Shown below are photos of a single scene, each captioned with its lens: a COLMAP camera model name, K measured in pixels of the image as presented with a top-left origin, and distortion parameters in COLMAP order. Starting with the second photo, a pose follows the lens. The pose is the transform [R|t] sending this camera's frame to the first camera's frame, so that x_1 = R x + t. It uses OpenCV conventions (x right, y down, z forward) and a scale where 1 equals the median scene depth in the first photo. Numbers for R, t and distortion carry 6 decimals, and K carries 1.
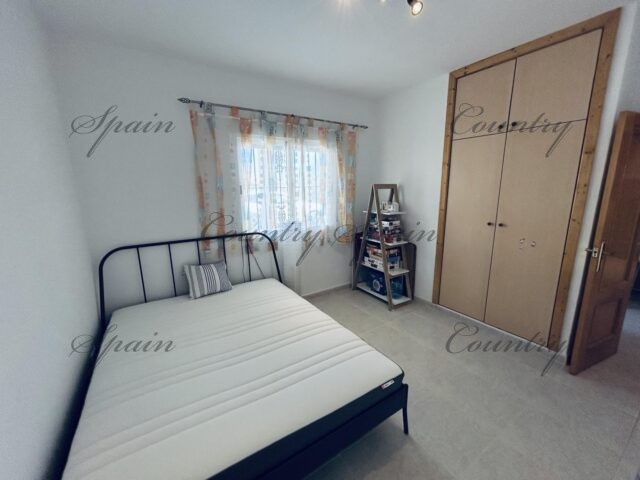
lens RADIAL K [[260.0, 0, 319.3], [0, 260.0, 239.5], [0, 0, 1]] dist [-0.004824, -0.000264]
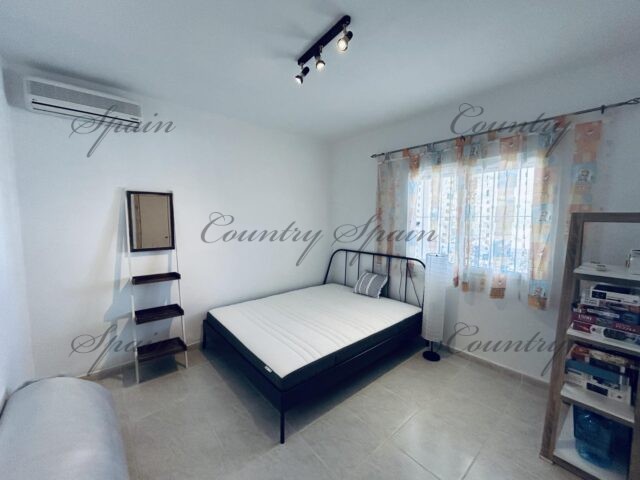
lens RADIAL K [[260.0, 0, 319.2], [0, 260.0, 239.8], [0, 0, 1]] dist [-0.004824, -0.000264]
pose [[0.142410, 0.101705, -0.984569, 0.772455], [-0.199672, 0.977209, 0.072064, -0.107354], [0.969459, 0.186328, 0.159472, 0.476624]]
